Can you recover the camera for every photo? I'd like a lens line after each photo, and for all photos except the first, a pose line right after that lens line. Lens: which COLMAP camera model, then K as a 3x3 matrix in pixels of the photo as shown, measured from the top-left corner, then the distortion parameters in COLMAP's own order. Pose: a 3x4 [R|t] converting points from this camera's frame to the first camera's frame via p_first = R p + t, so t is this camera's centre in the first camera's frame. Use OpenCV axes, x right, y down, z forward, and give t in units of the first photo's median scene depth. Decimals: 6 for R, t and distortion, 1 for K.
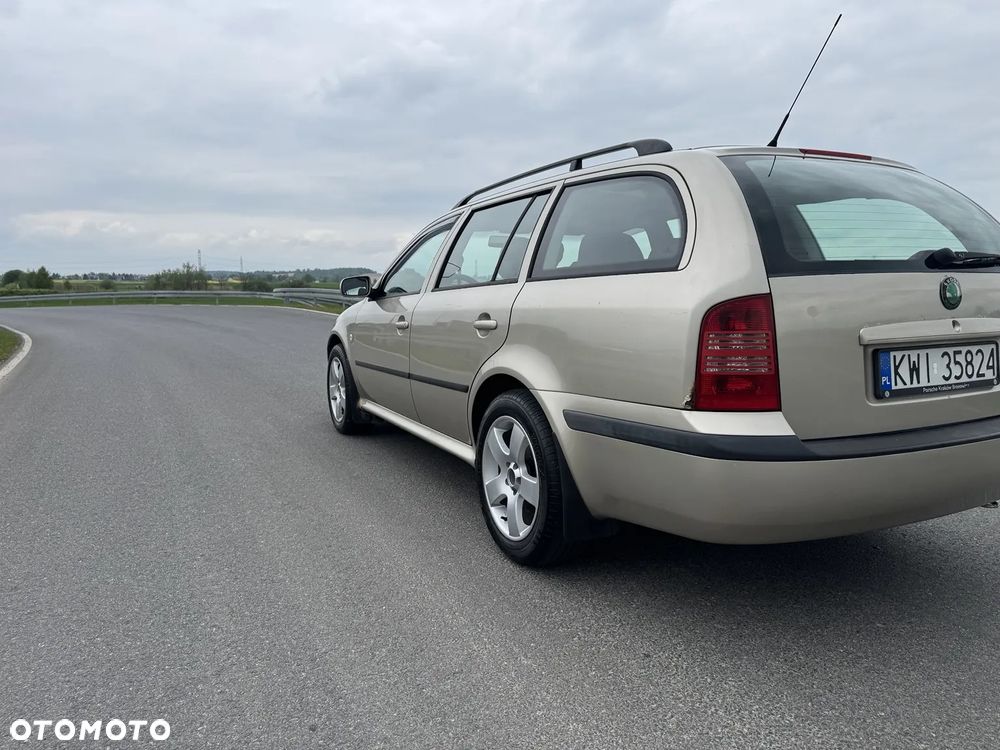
lens RADIAL K [[713.3, 0, 500.0], [0, 713.3, 375.0], [0, 0, 1]] dist [0.070931, -0.084181]
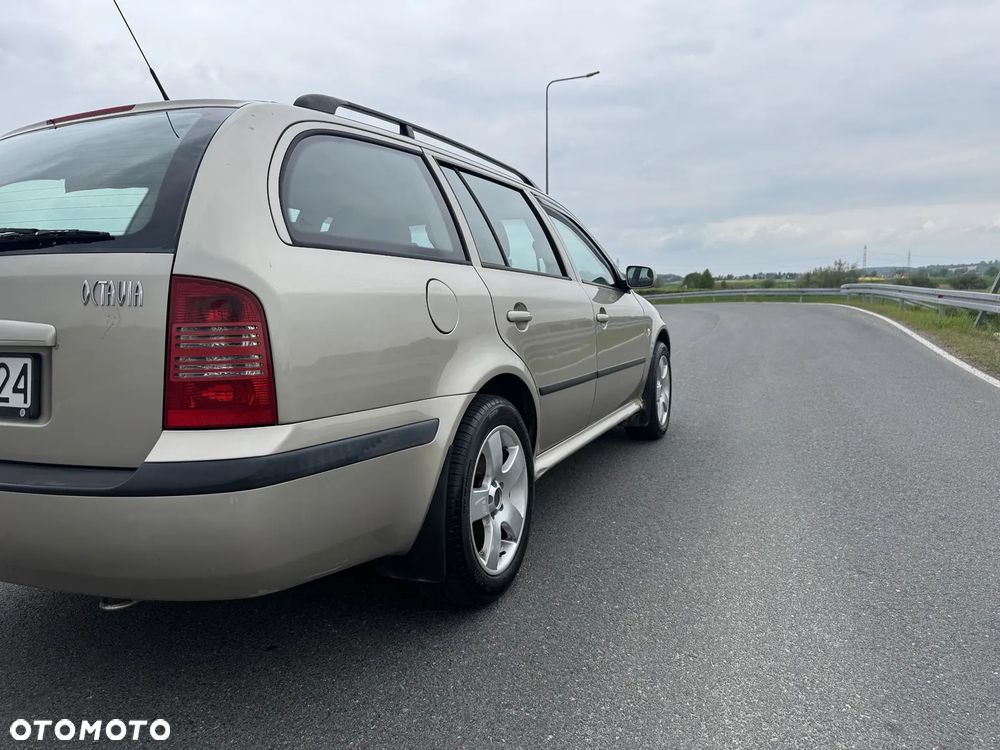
lens RADIAL K [[706.8, 0, 500.0], [0, 706.8, 375.0], [0, 0, 1]] dist [0.063450, -0.076629]
pose [[0.646138, 0.083133, -0.758680, 1.166925], [-0.079827, 0.995959, 0.041147, -0.070655], [0.759035, 0.033976, 0.650163, 0.706423]]
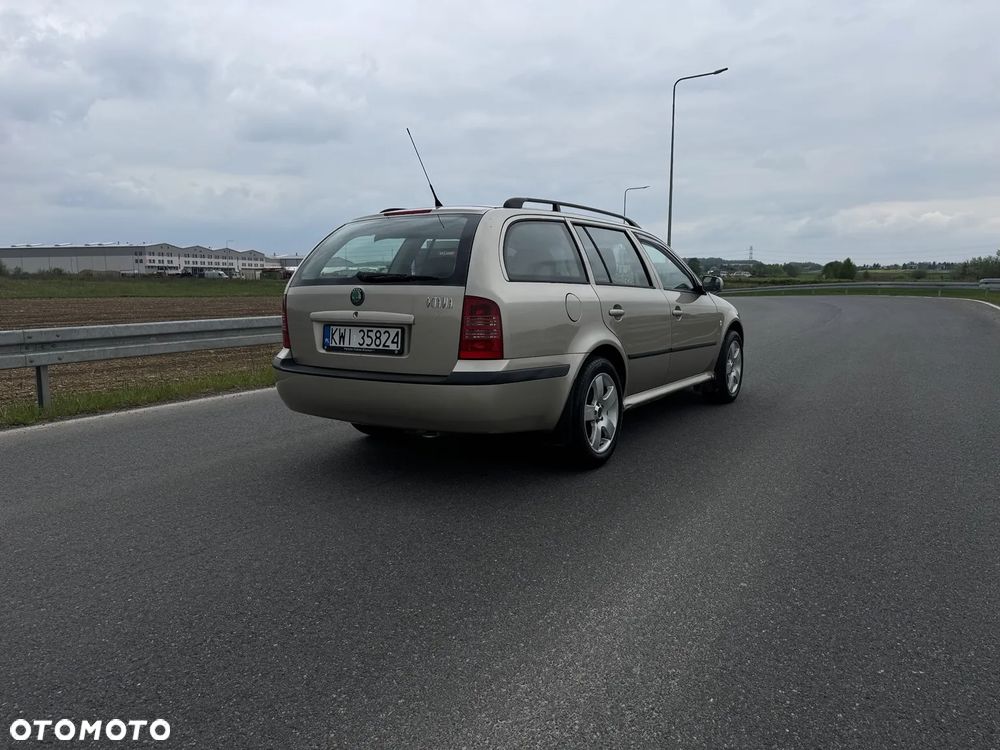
lens RADIAL K [[706.8, 0, 500.0], [0, 706.8, 375.0], [0, 0, 1]] dist [0.063450, -0.076629]
pose [[0.506367, 0.115287, -0.854577, 1.700930], [-0.101486, 0.992103, 0.073706, -0.062380], [0.856325, 0.049405, 0.514068, 0.300716]]
